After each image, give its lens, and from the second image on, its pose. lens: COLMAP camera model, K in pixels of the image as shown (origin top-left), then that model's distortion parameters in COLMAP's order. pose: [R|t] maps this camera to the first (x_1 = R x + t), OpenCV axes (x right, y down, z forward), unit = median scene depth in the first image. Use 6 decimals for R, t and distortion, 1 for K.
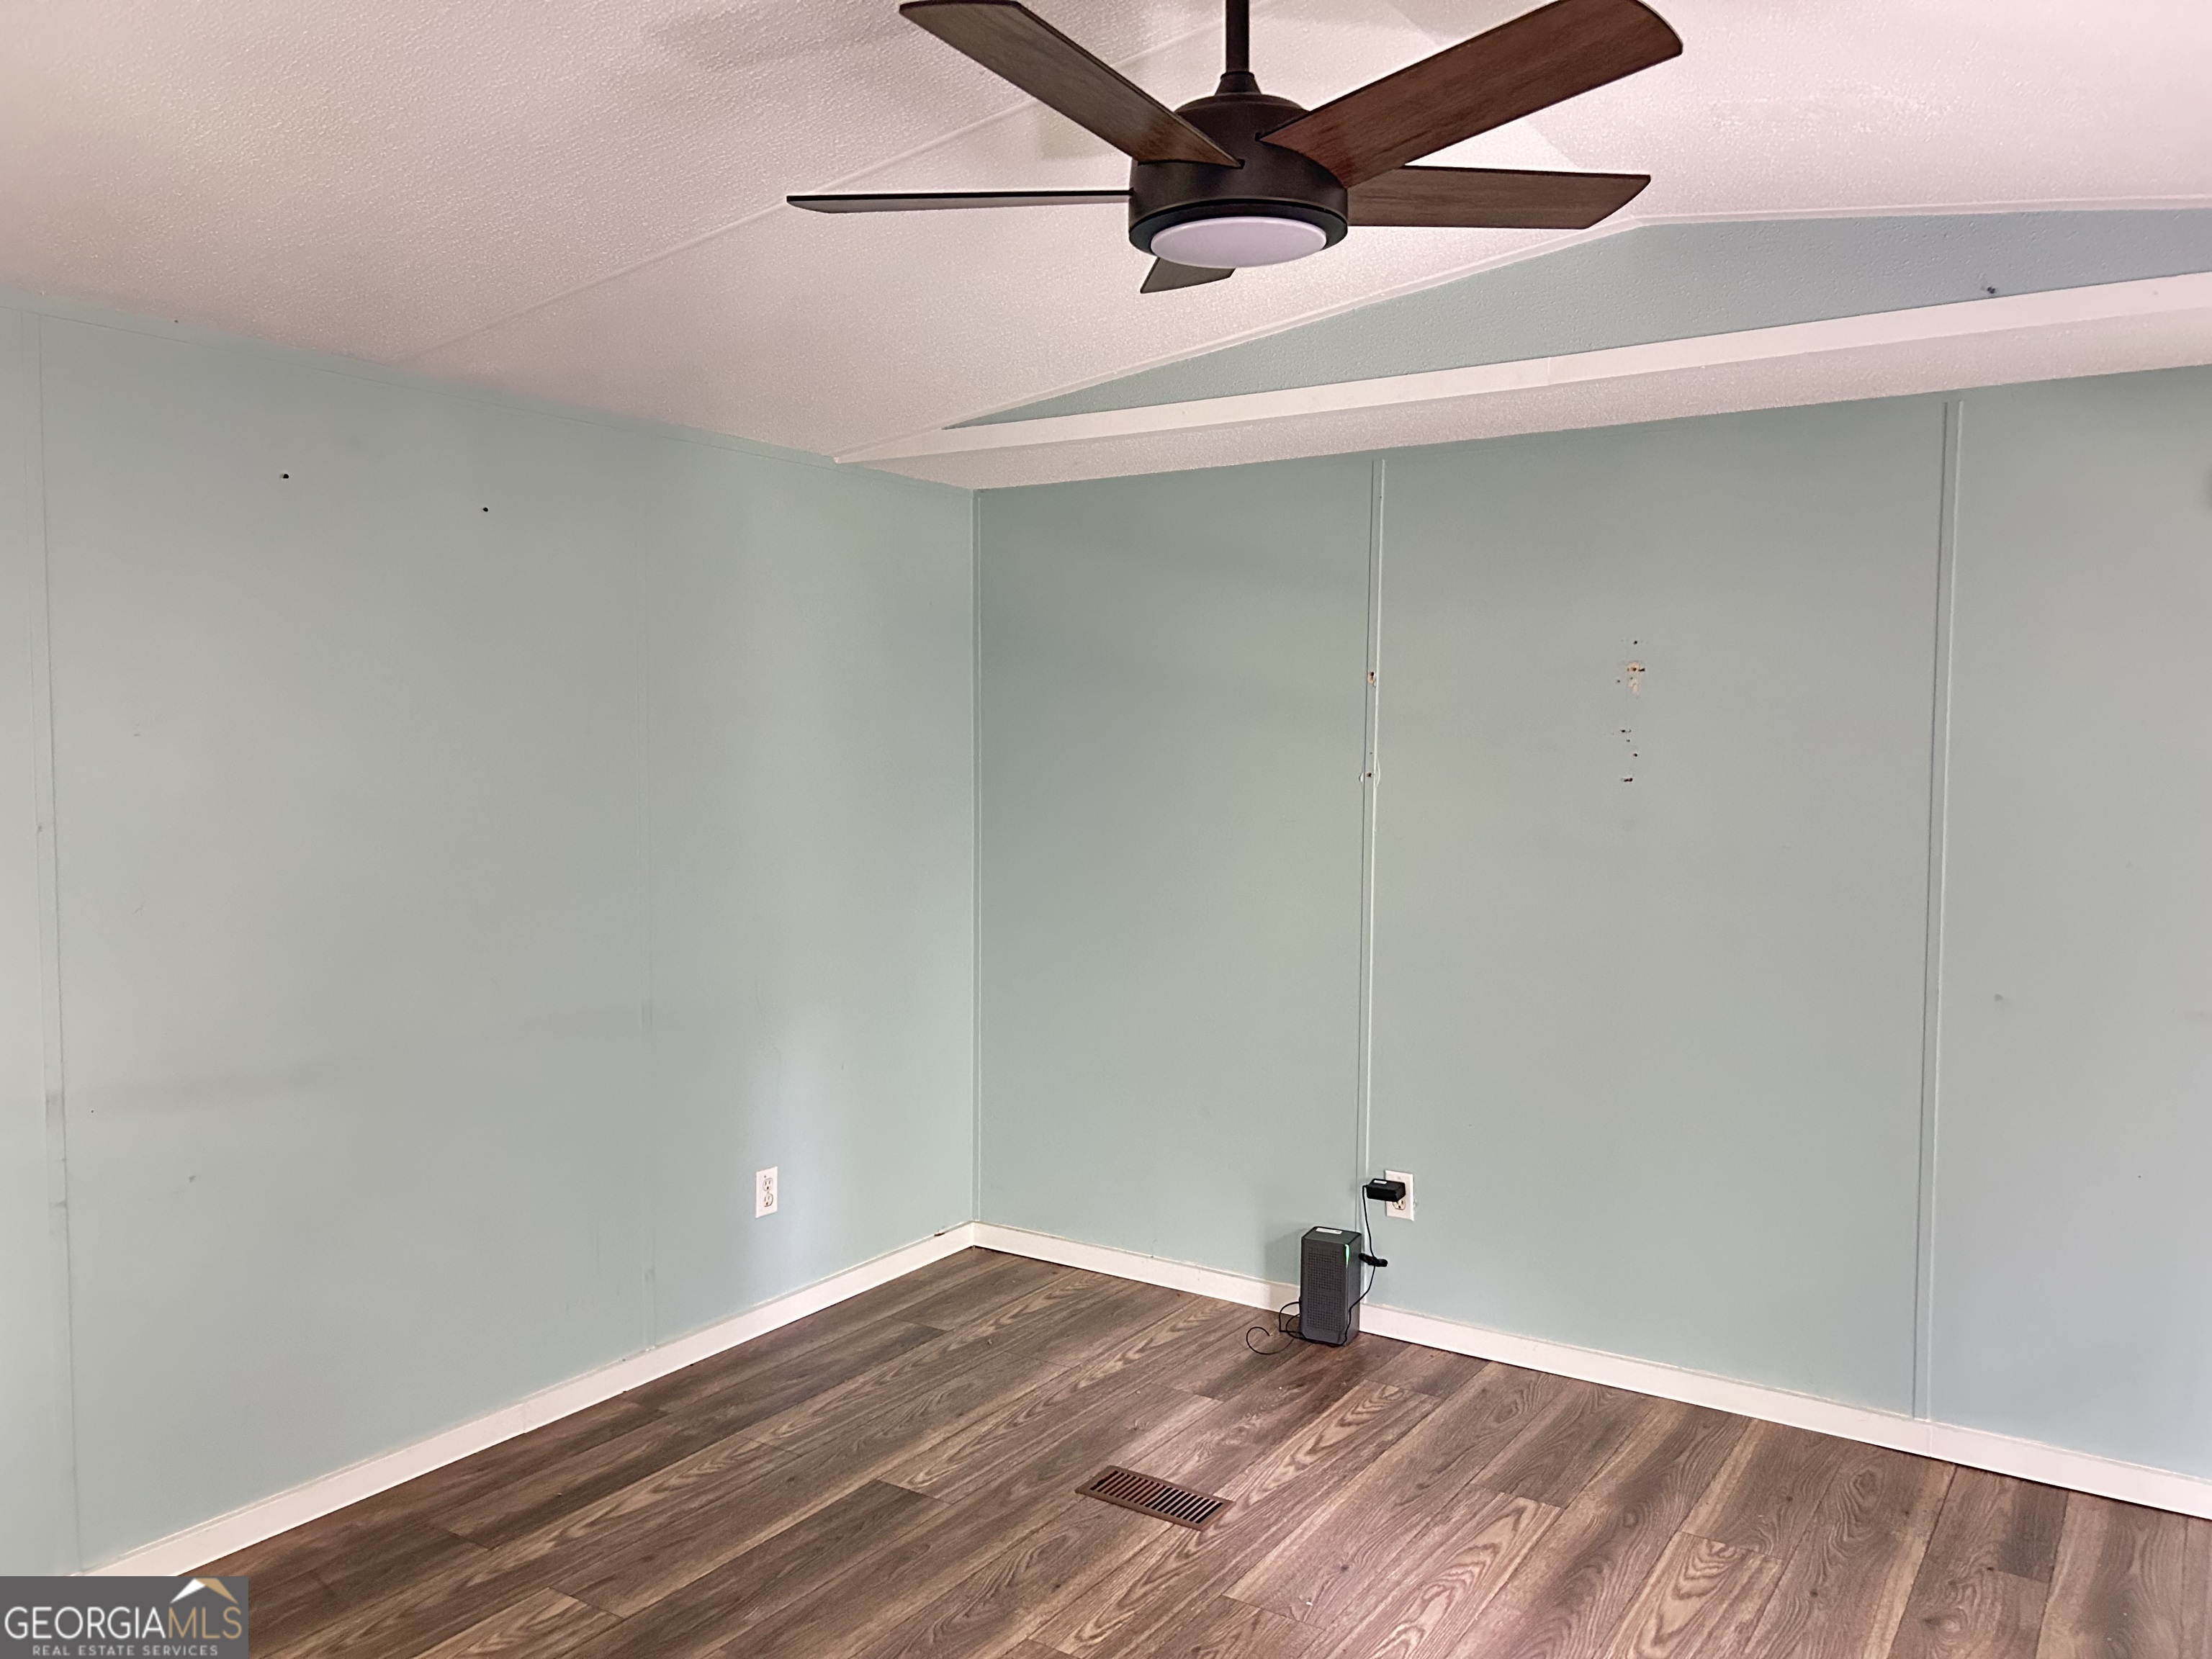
lens RADIAL K [[1613.2, 0, 1106.0], [0, 1613.2, 829.5], [0, 0, 1]] dist [0.003475, 0.000479]
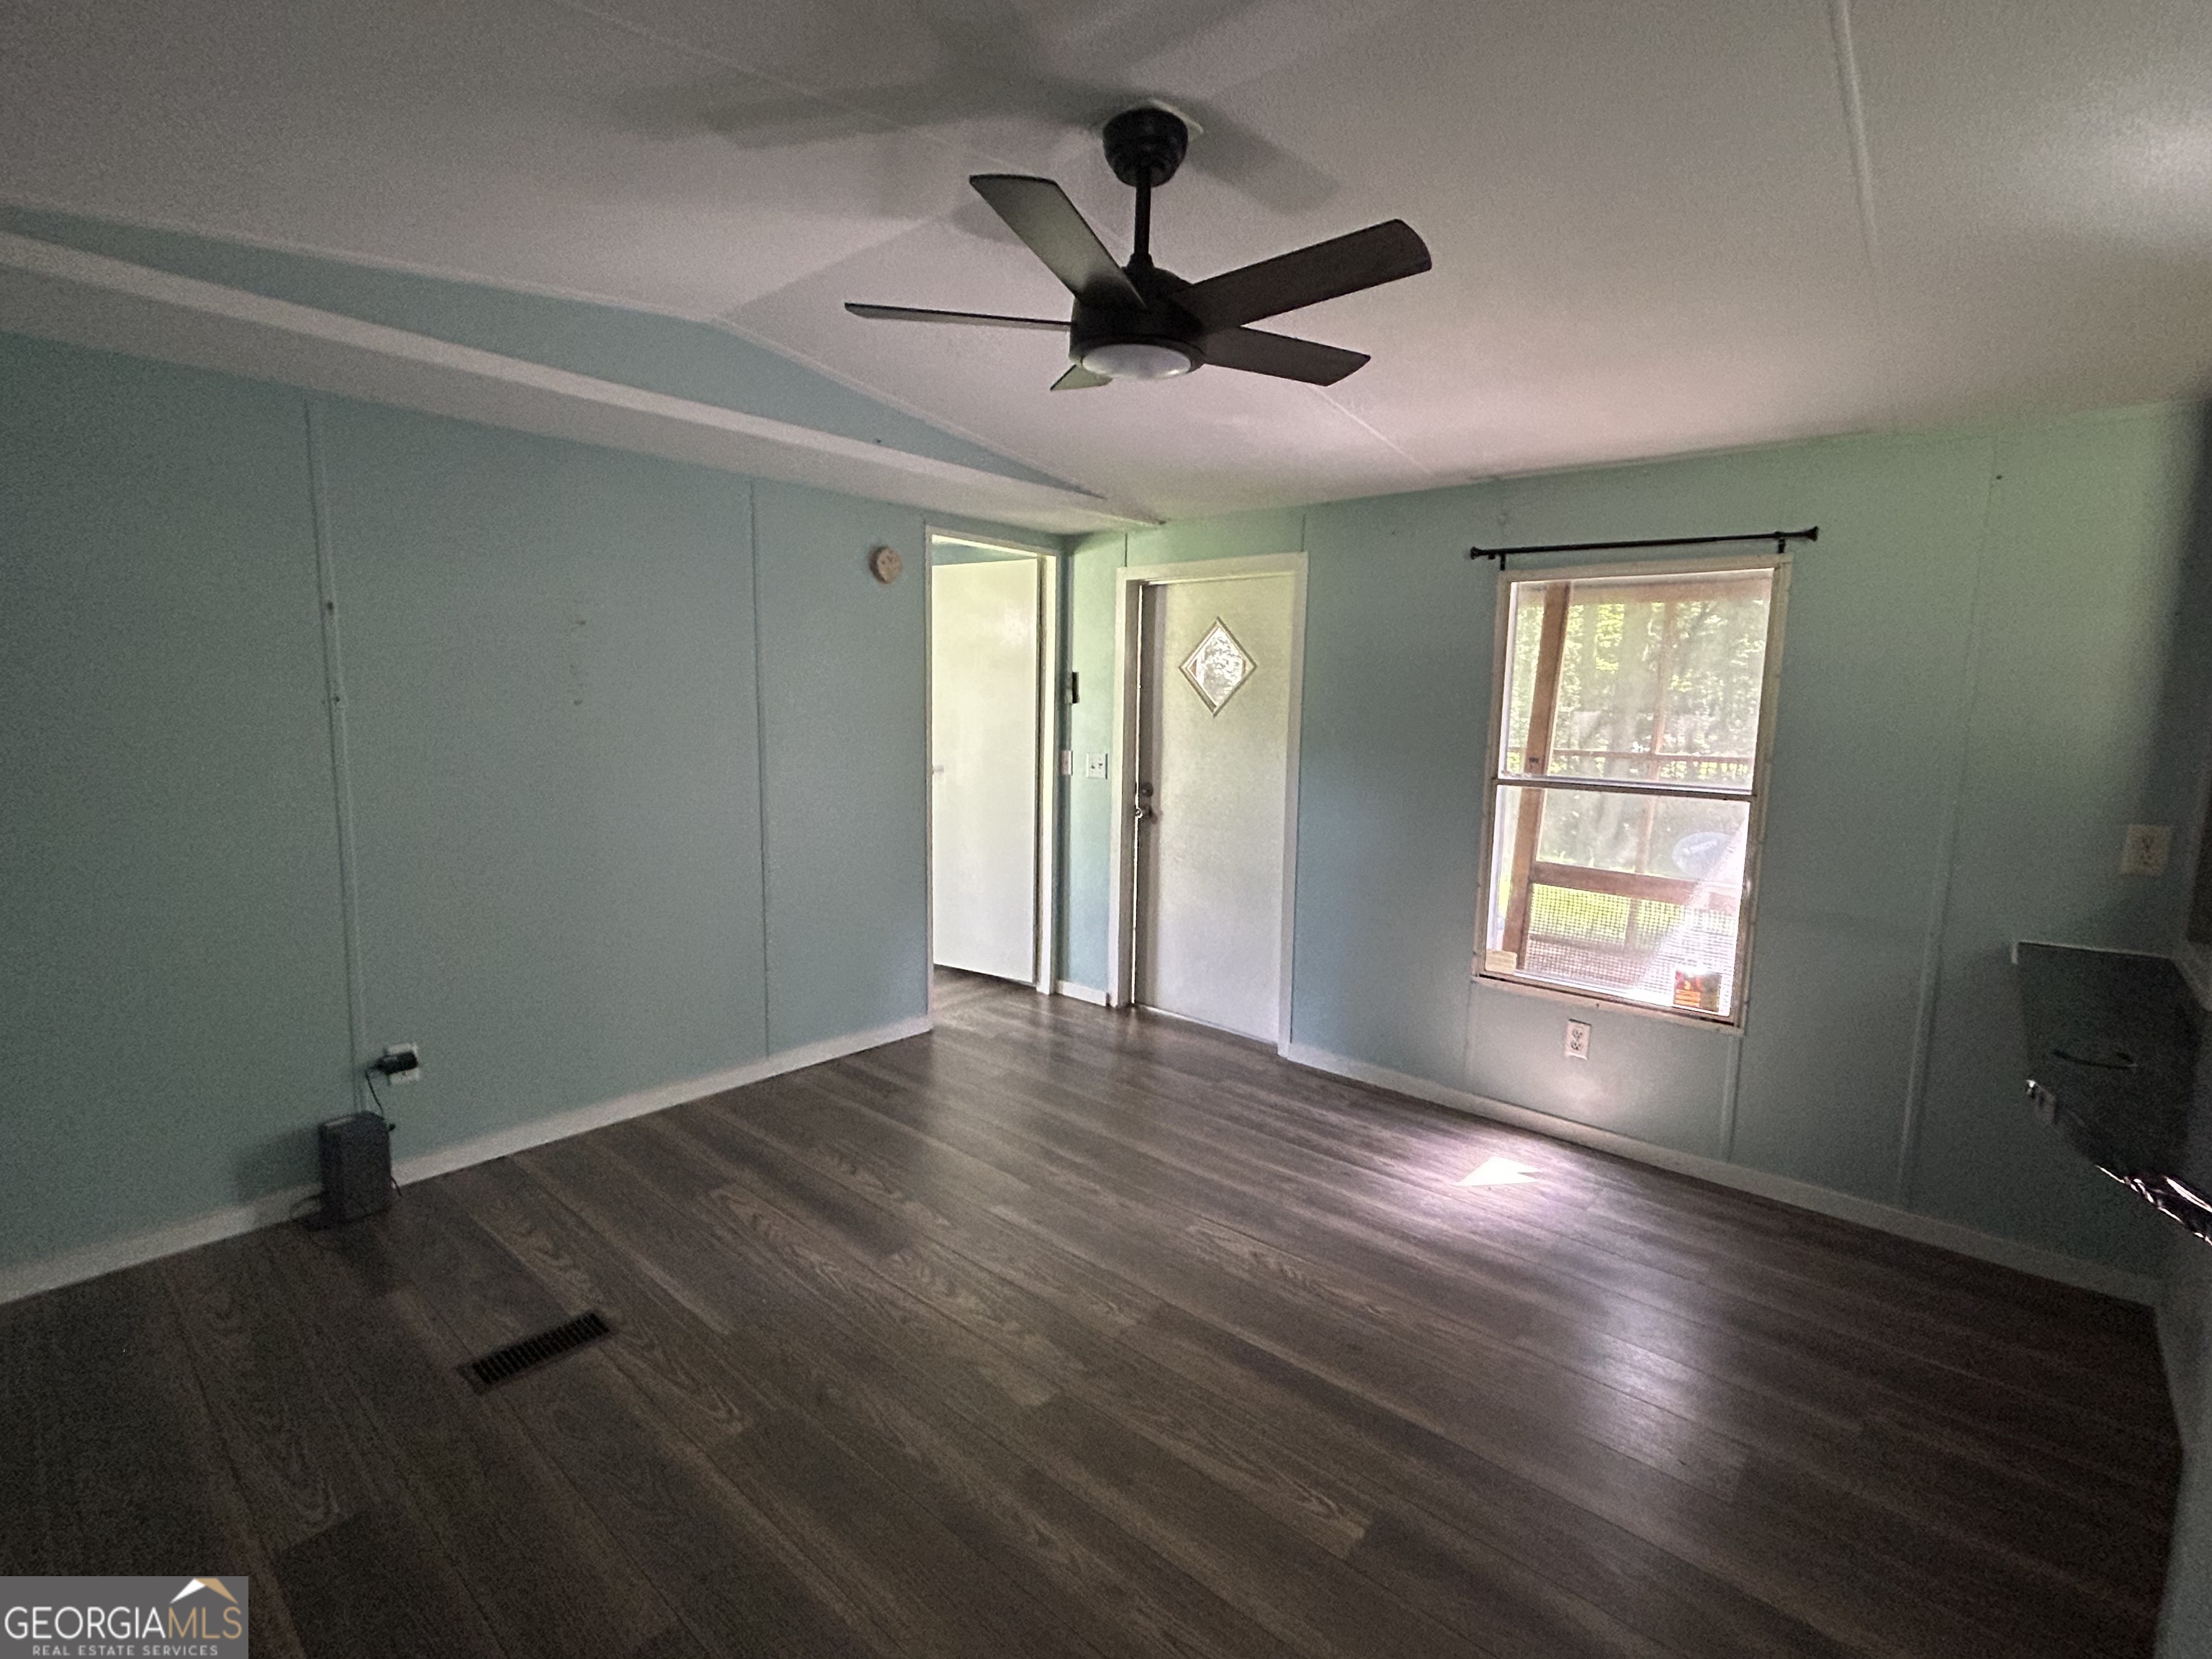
lens RADIAL K [[986.9, 0, 1106.0], [0, 986.9, 829.5], [0, 0, 1]] dist [-0.000102, 0.000083]
pose [[0.152995, -0.133101, 0.979223, -0.465229], [0.037724, 0.990953, 0.128801, -0.013200], [-0.987507, 0.017234, 0.156632, 0.441481]]
